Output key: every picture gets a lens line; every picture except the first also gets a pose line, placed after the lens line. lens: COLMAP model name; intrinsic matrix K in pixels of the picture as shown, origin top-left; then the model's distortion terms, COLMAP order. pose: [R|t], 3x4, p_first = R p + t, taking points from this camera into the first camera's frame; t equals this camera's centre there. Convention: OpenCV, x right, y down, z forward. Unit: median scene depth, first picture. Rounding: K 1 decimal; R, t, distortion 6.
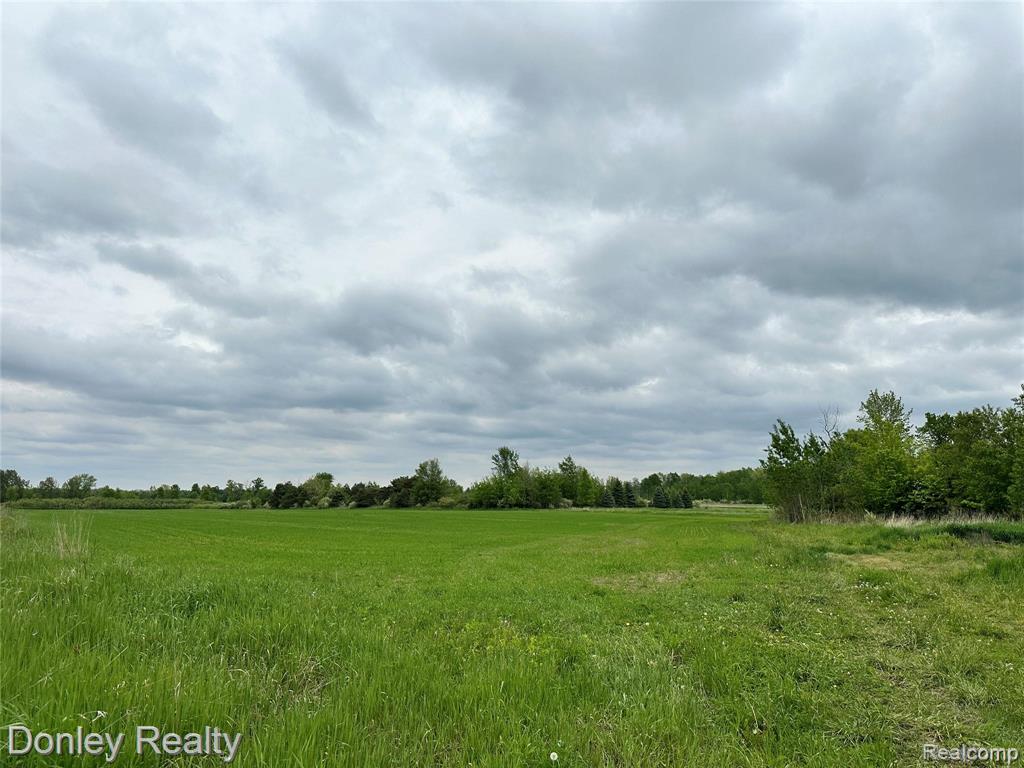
lens RADIAL K [[698.8, 0, 513.5], [0, 698.8, 368.1], [0, 0, 1]] dist [0.042342, -0.077422]
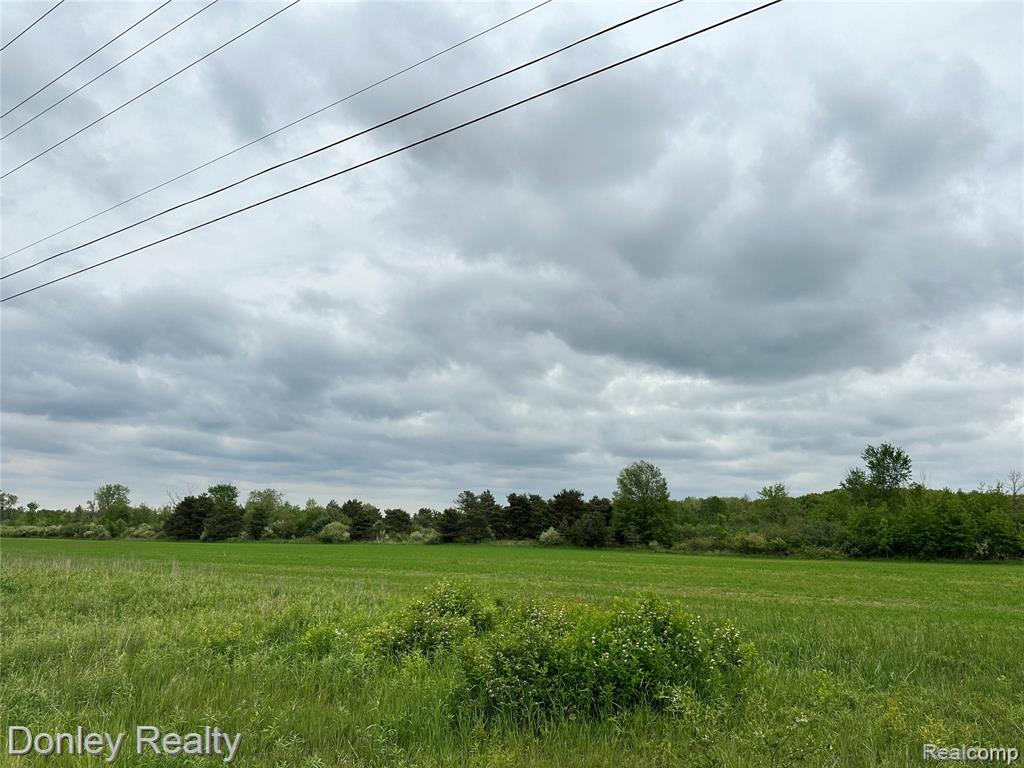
lens RADIAL K [[698.8, 0, 506.9], [0, 698.8, 386.2], [0, 0, 1]] dist [0.042342, -0.077422]
pose [[0.925317, 0.088056, 0.368829, -0.102994], [-0.082642, 0.996113, -0.030484, 0.000332], [-0.370079, -0.002273, 0.928997, -0.029385]]
